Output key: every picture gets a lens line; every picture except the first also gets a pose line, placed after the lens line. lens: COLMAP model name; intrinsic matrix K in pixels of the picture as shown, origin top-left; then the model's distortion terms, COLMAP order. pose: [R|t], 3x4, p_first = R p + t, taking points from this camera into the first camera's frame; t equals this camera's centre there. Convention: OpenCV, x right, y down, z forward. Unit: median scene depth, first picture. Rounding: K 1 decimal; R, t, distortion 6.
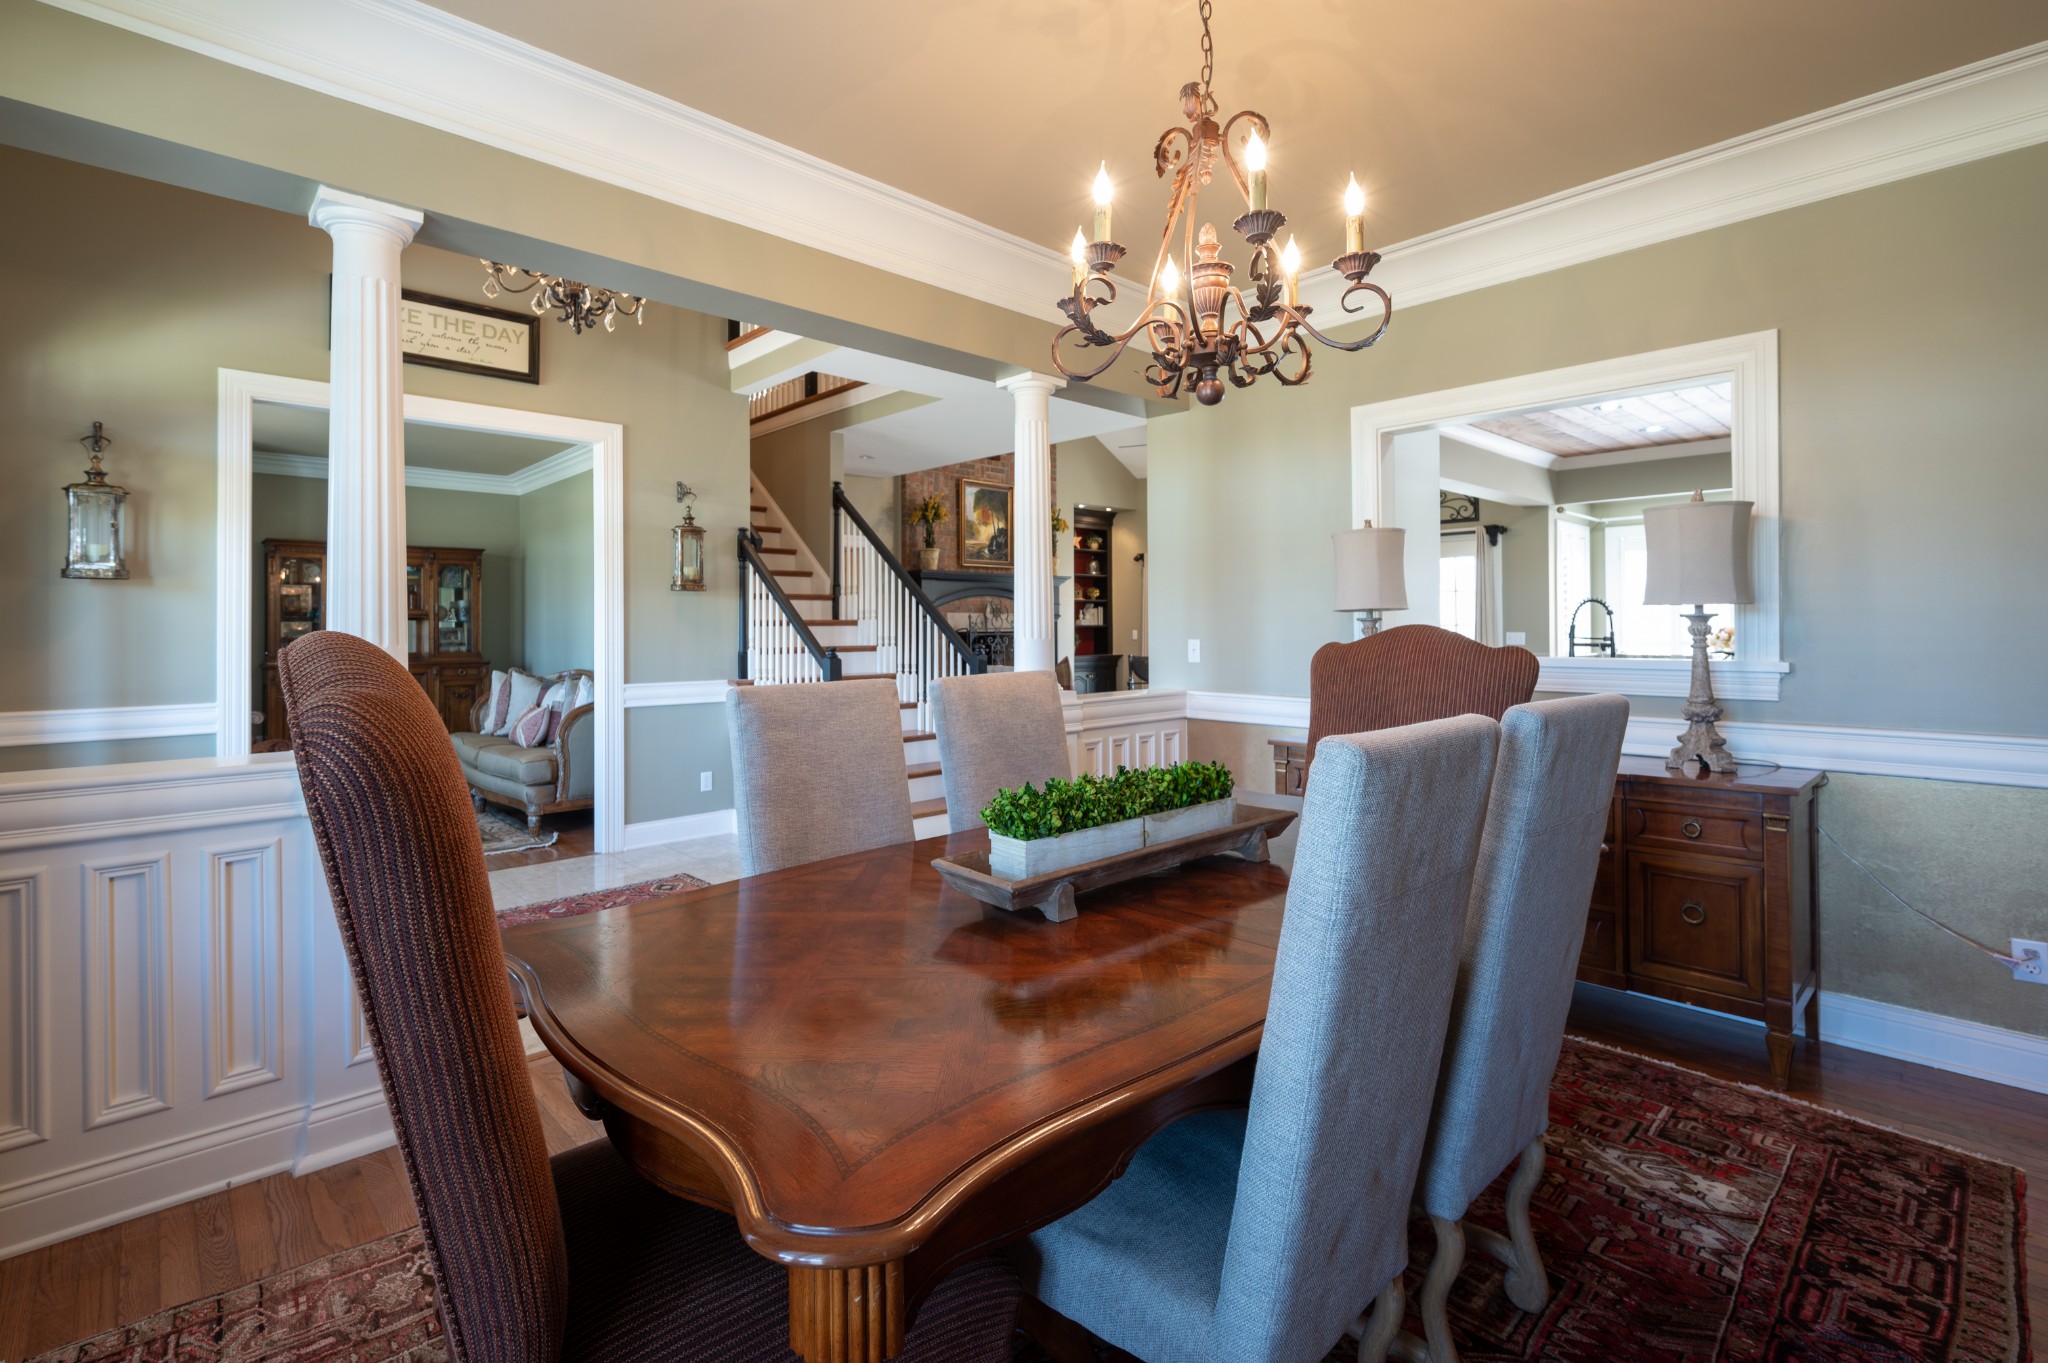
lens RADIAL K [[918.0, 0, 1007.0], [0, 918.0, 622.5], [0, 0, 1]] dist [-0.000673, -0.000028]
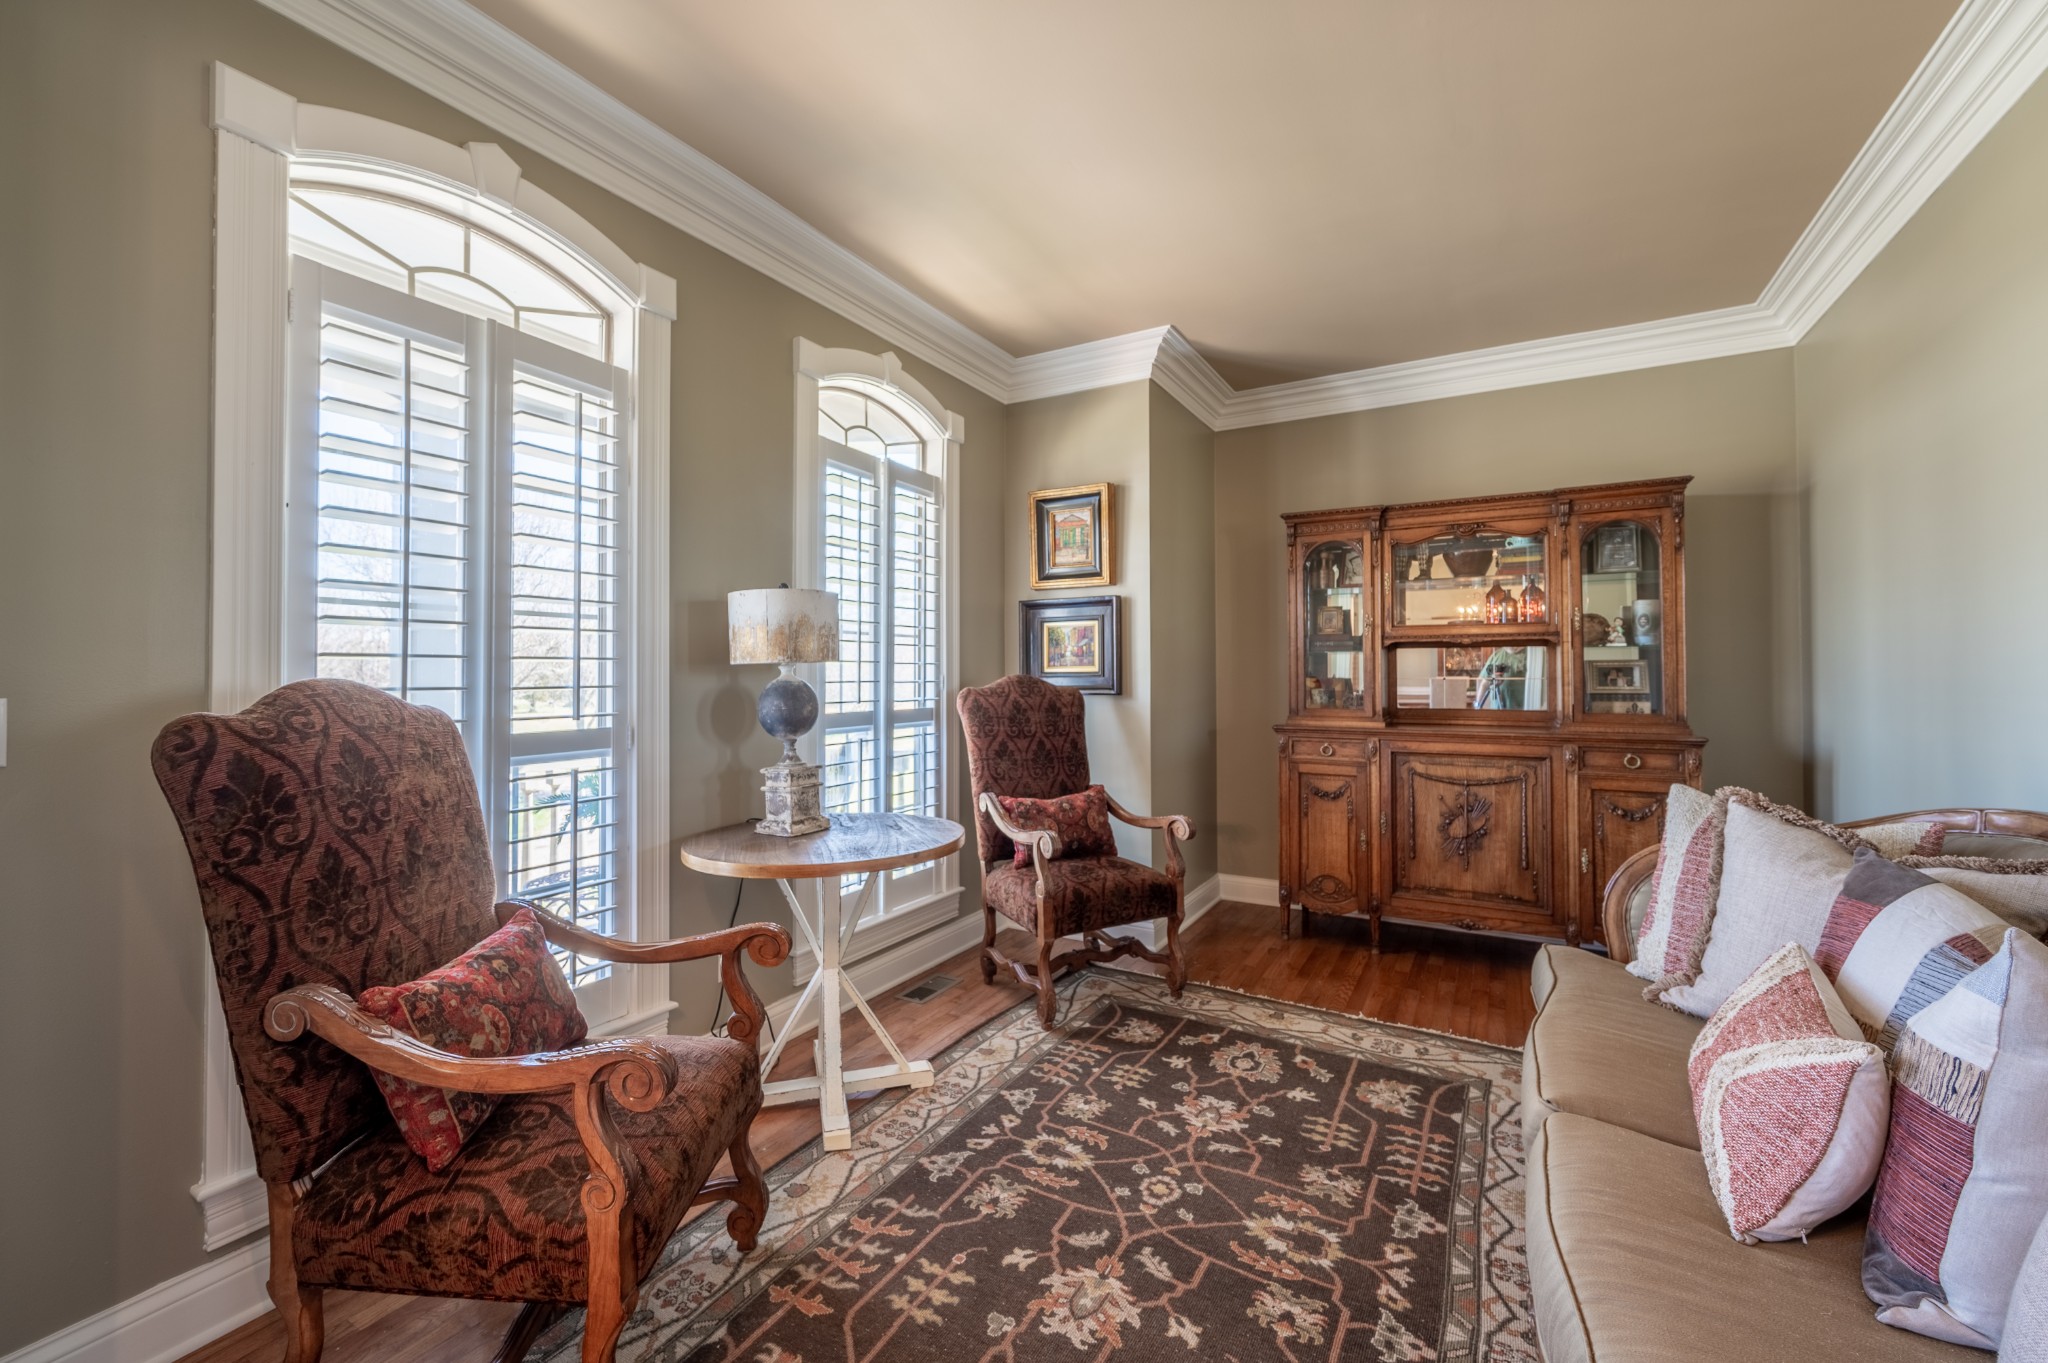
lens RADIAL K [[837.5, 0, 1024.0], [0, 837.5, 681.5], [0, 0, 1]] dist [-0.000515, -0.000039]
pose [[0.303310, 0.007738, -0.952860, -0.300968], [0.006523, 0.999927, 0.010196, 0.009845], [0.952870, -0.009308, 0.303238, 0.602550]]
